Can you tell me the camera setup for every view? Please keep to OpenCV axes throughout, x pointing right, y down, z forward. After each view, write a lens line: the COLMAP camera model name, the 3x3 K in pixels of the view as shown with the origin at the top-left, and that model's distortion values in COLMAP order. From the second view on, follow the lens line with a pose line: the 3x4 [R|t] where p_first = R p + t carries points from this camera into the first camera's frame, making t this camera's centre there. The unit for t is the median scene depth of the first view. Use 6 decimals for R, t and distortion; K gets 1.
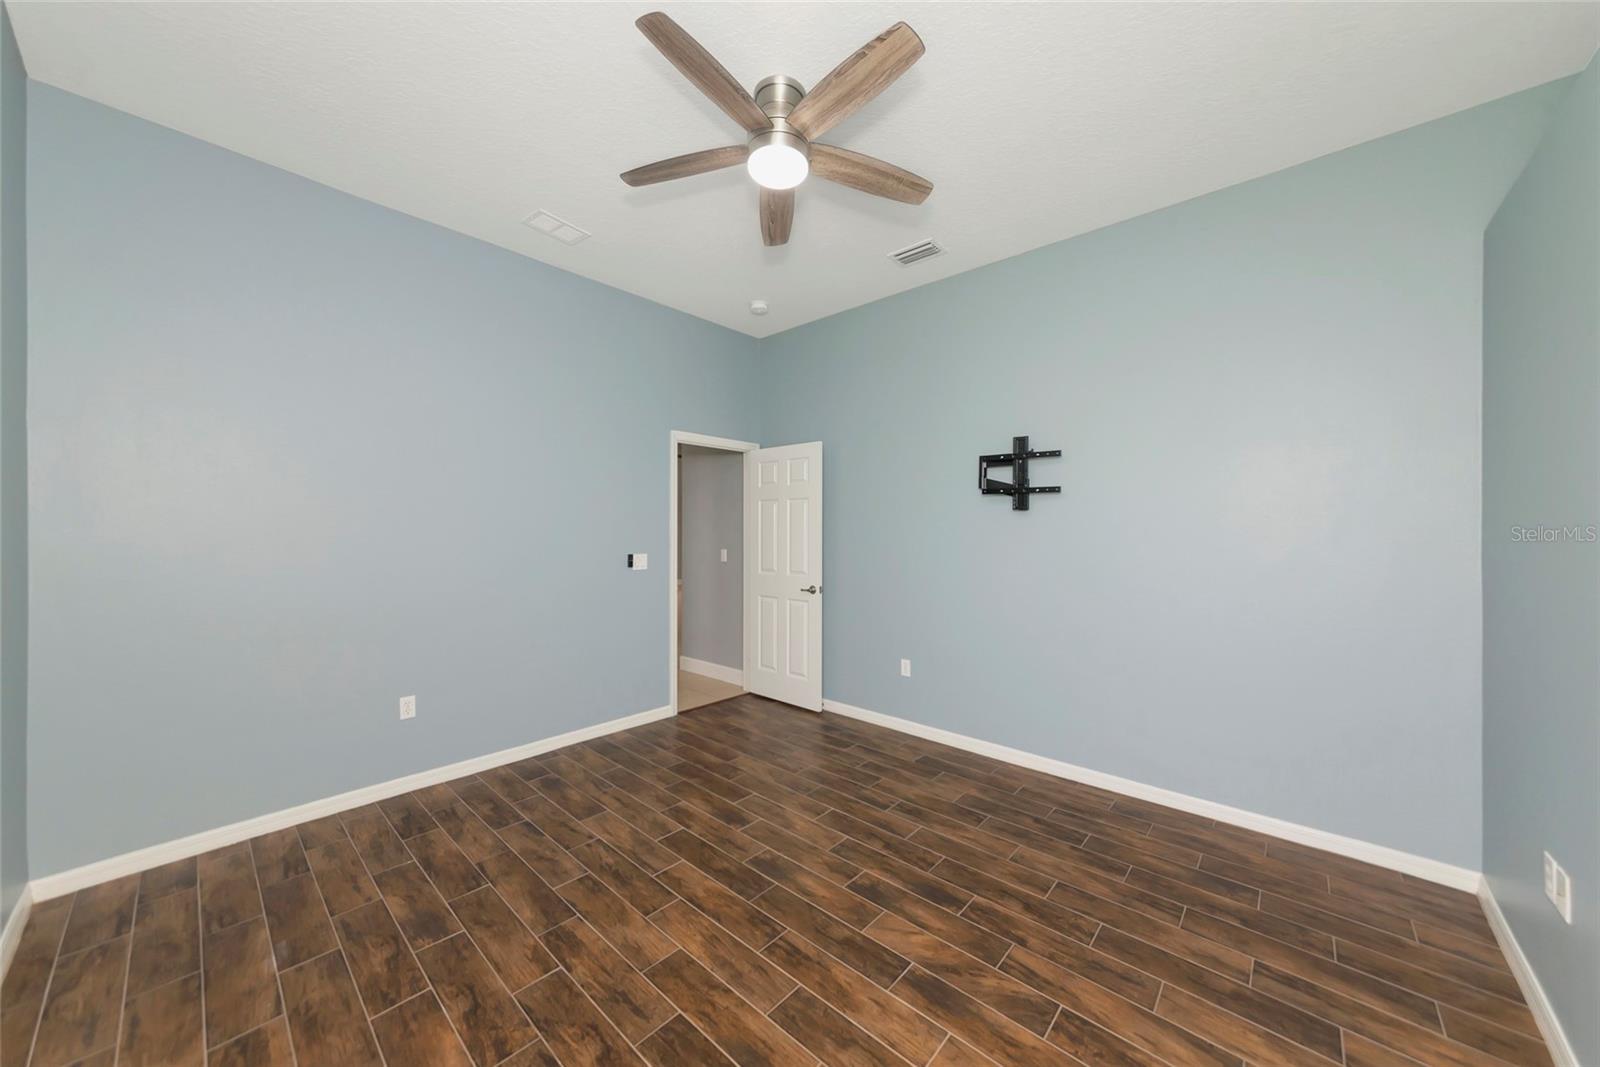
lens RADIAL K [[555.4, 0, 792.8], [0, 555.4, 528.6], [0, 0, 1]] dist [0.002089, 0.000027]
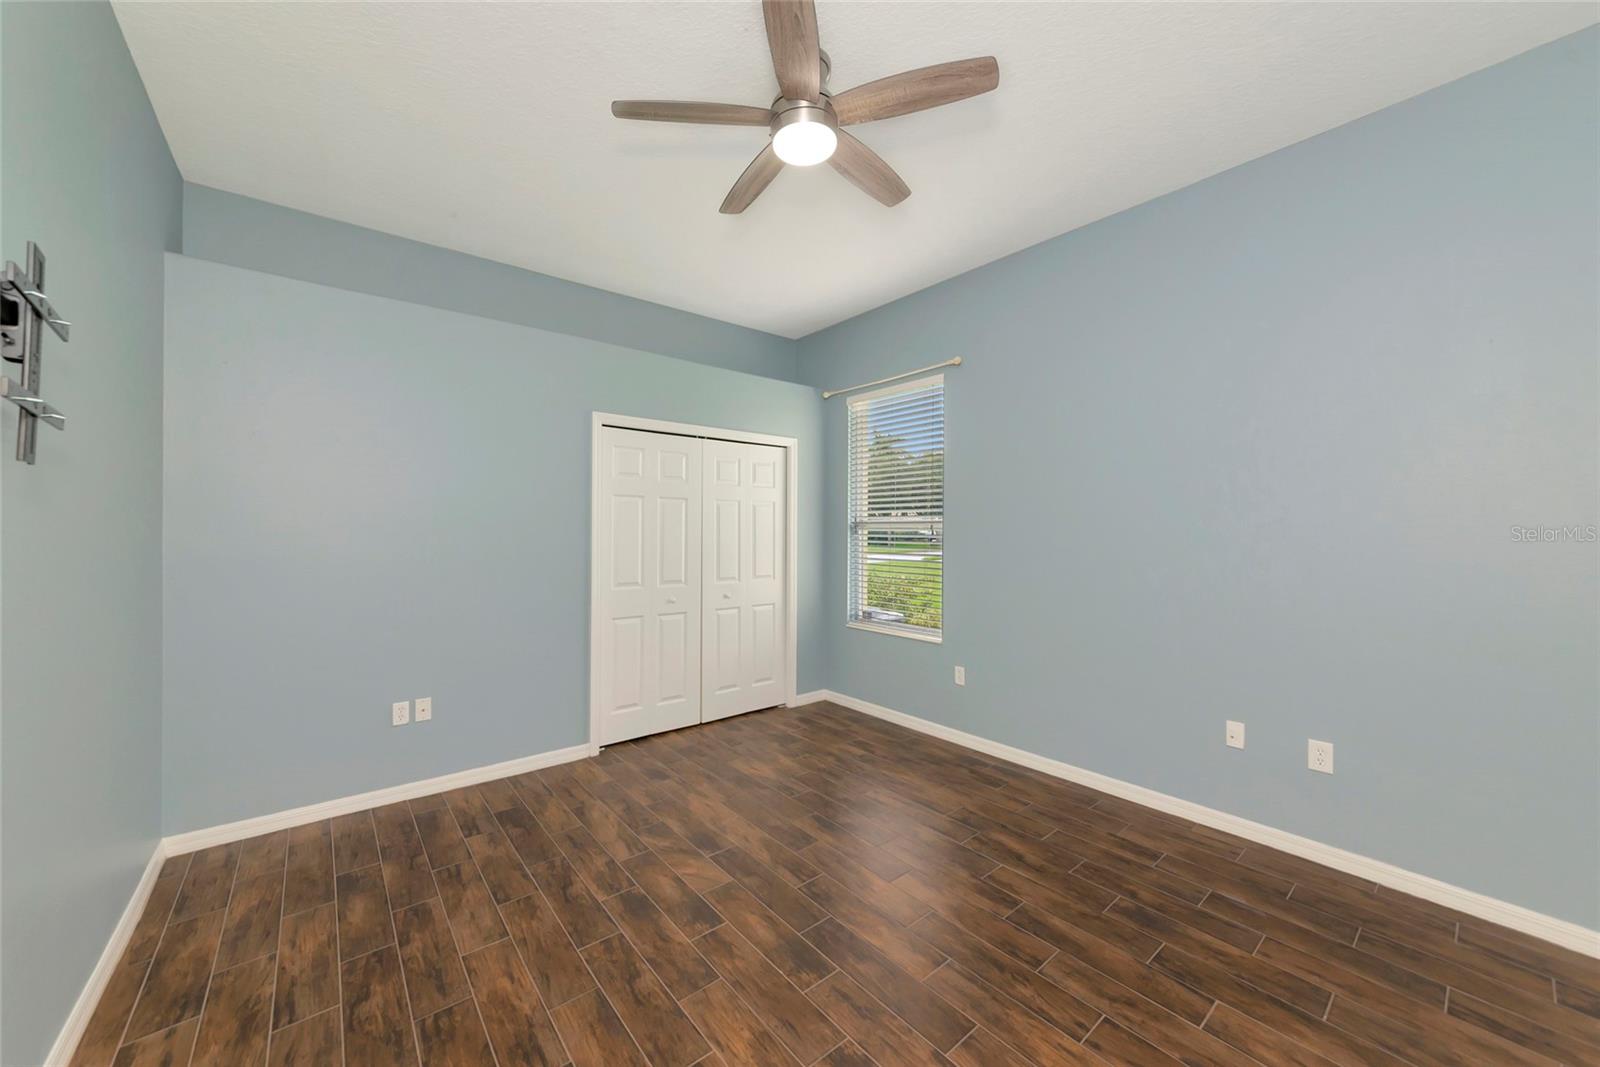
lens RADIAL K [[555.4, 0, 804.0], [0, 555.4, 530.7], [0, 0, 1]] dist [0.002089, 0.000027]
pose [[-0.990858, -0.006522, 0.134750, -0.159892], [-0.006553, 0.999979, 0.000214, 0.006103], [-0.134748, -0.000671, -0.990880, 1.988310]]
